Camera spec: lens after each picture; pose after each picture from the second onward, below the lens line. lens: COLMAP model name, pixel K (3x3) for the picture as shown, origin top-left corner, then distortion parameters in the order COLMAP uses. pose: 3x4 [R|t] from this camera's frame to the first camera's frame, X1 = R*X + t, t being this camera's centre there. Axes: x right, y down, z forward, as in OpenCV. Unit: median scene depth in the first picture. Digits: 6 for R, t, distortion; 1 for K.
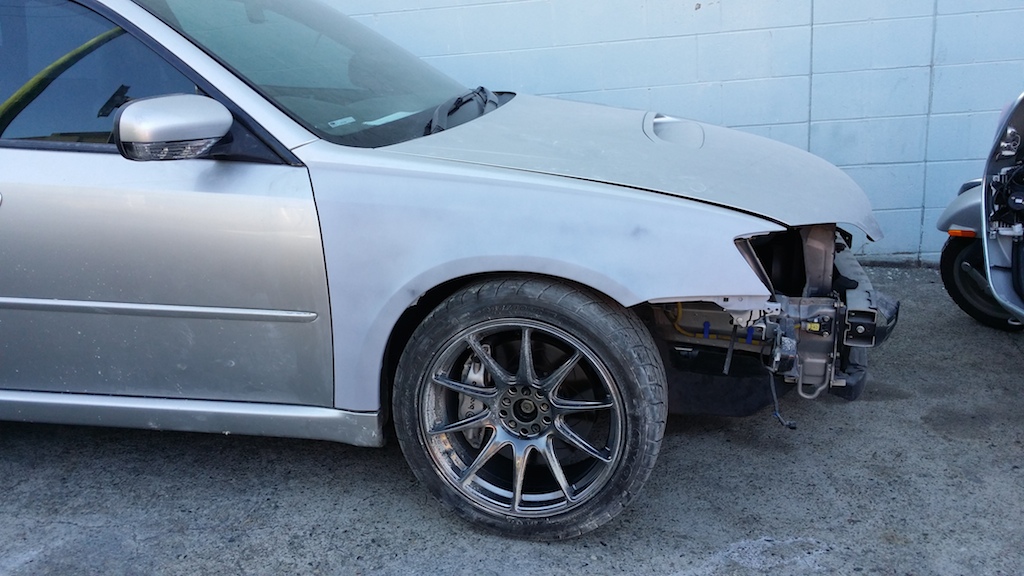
lens RADIAL K [[916.6, 0, 513.1], [0, 916.6, 298.1], [0, 0, 1]] dist [0.021551, -0.025832]
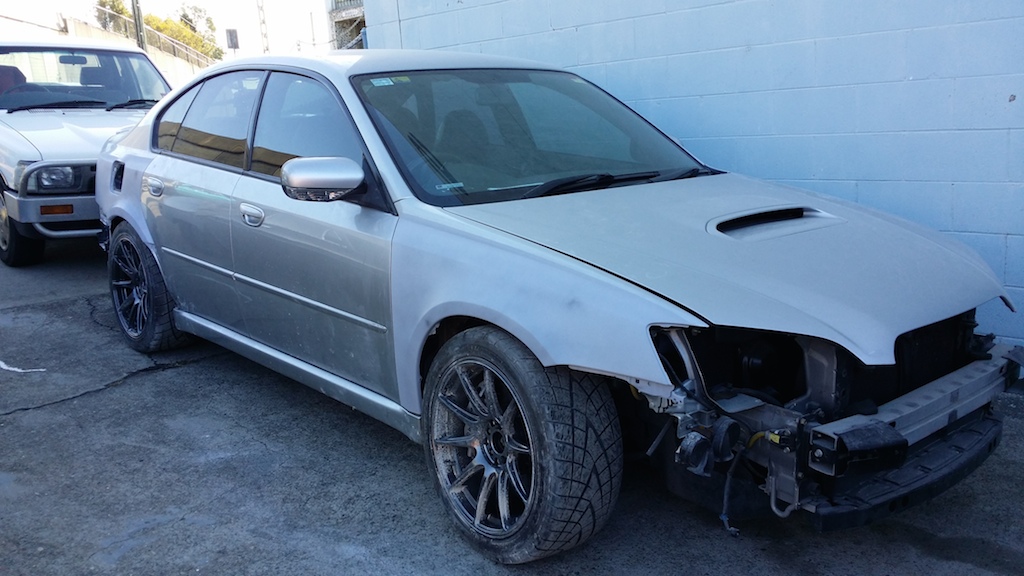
lens RADIAL K [[916.6, 0, 511.3], [0, 916.6, 280.4], [0, 0, 1]] dist [0.021551, -0.025832]
pose [[0.784919, 0.148953, -0.601428, 0.718067], [-0.198826, 0.979891, -0.016800, -0.063956], [0.586831, 0.132766, 0.798750, 0.058637]]
